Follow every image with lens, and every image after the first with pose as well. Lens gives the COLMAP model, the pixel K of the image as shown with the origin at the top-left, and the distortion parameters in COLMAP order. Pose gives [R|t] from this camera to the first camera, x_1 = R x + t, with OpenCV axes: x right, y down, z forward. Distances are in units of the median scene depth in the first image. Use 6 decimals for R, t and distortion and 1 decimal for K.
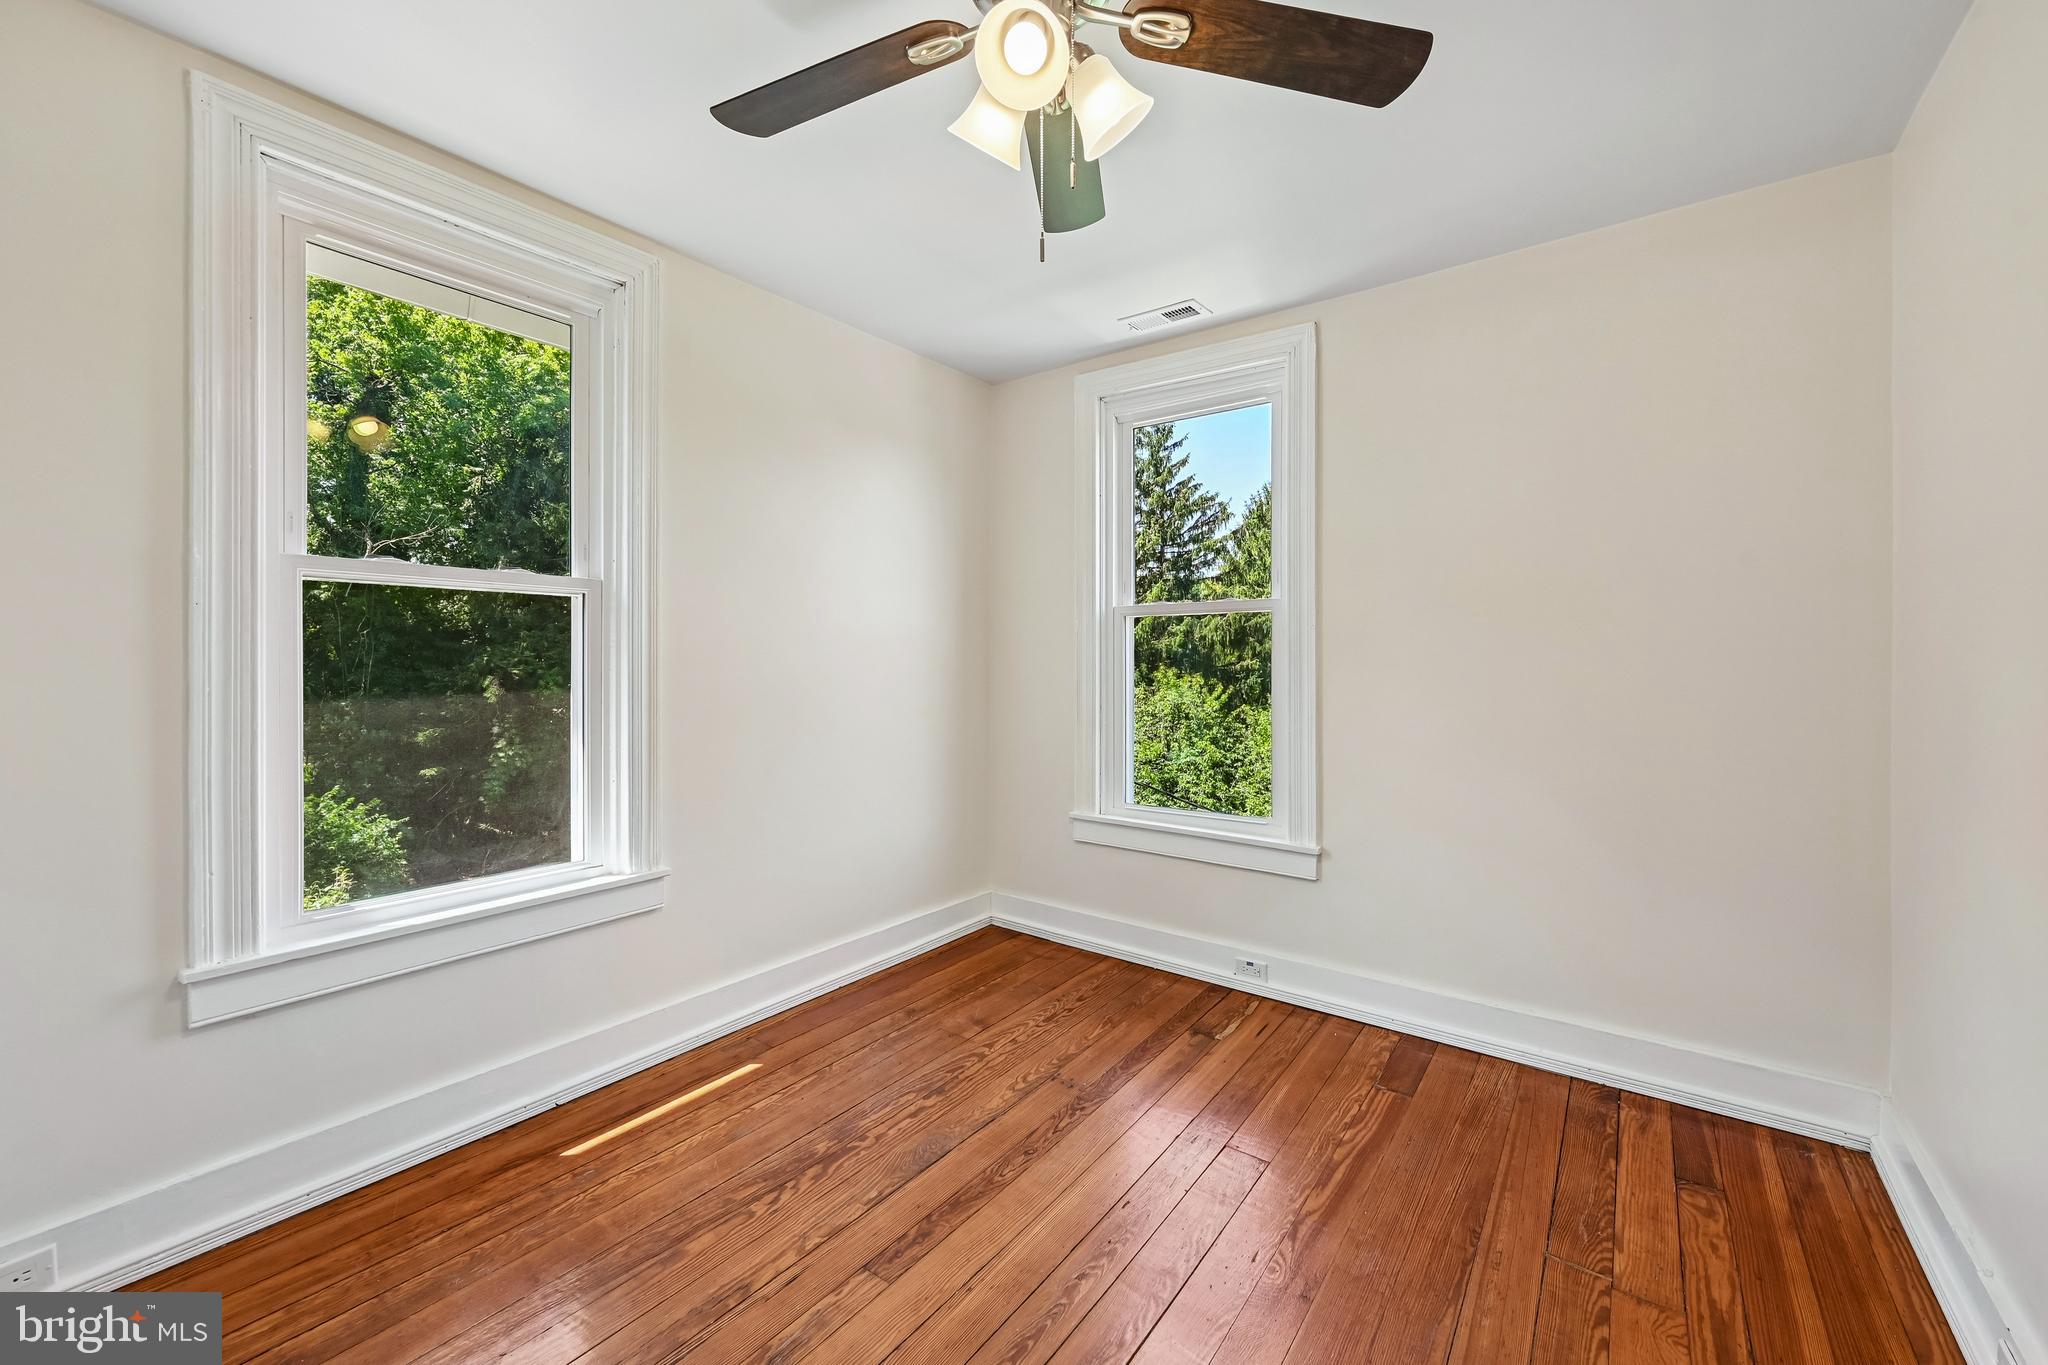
lens RADIAL K [[821.1, 0, 1045.6], [0, 821.1, 669.4], [0, 0, 1]] dist [0.003348, -0.000172]
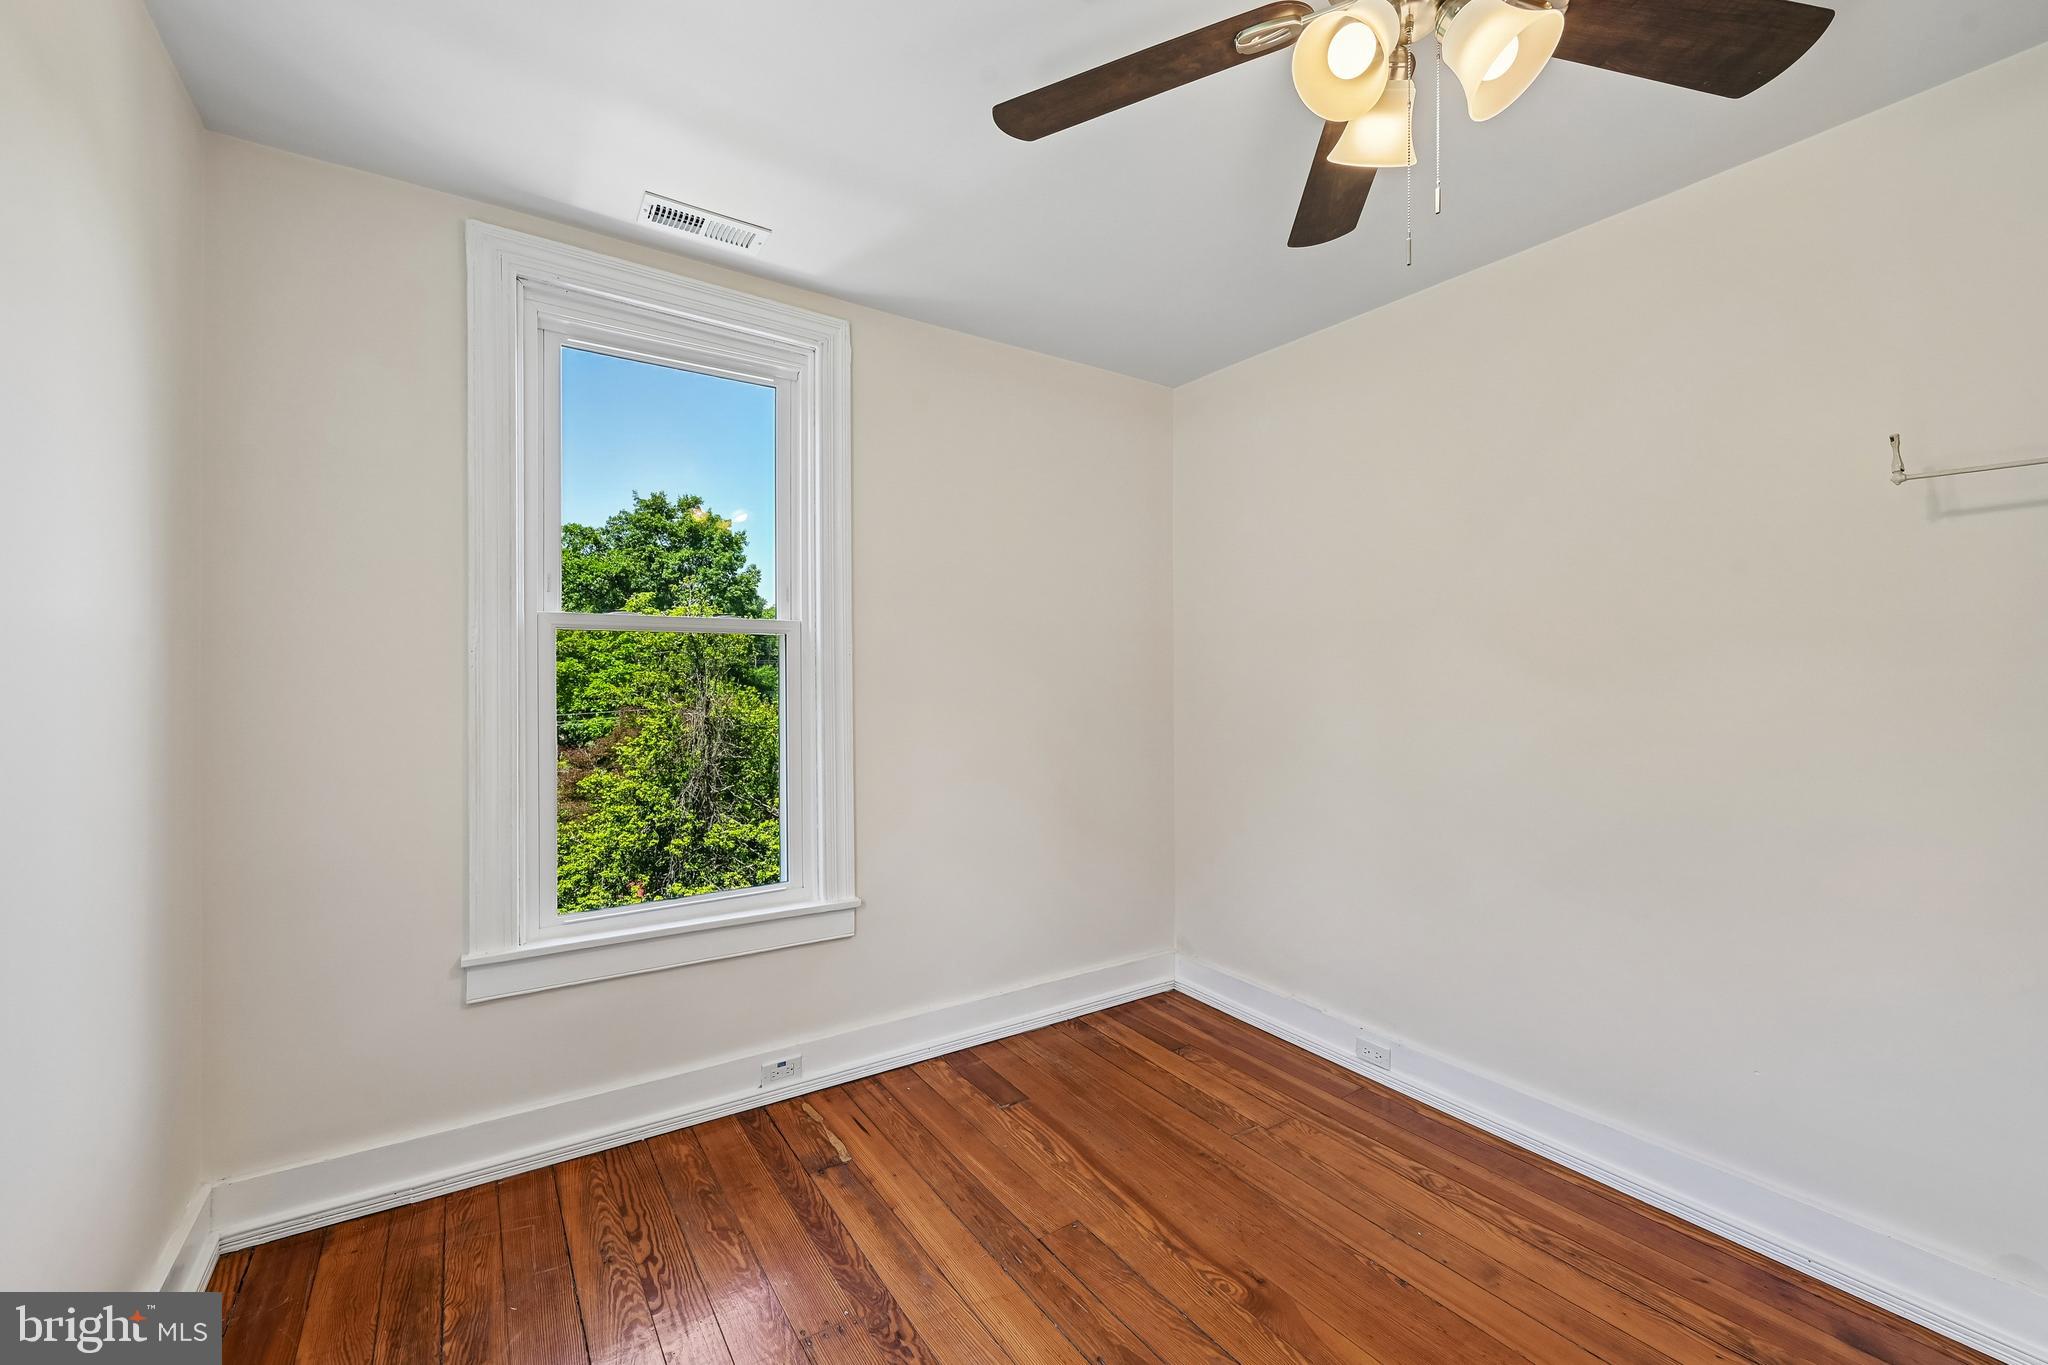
lens RADIAL K [[821.1, 0, 1020.0], [0, 821.1, 683.8], [0, 0, 1]] dist [0.003348, -0.000172]
pose [[0.346110, -0.007739, 0.938162, -0.488255], [0.014205, 0.999895, 0.003007, -0.023091], [-0.938086, 0.012286, 0.346184, 0.547360]]
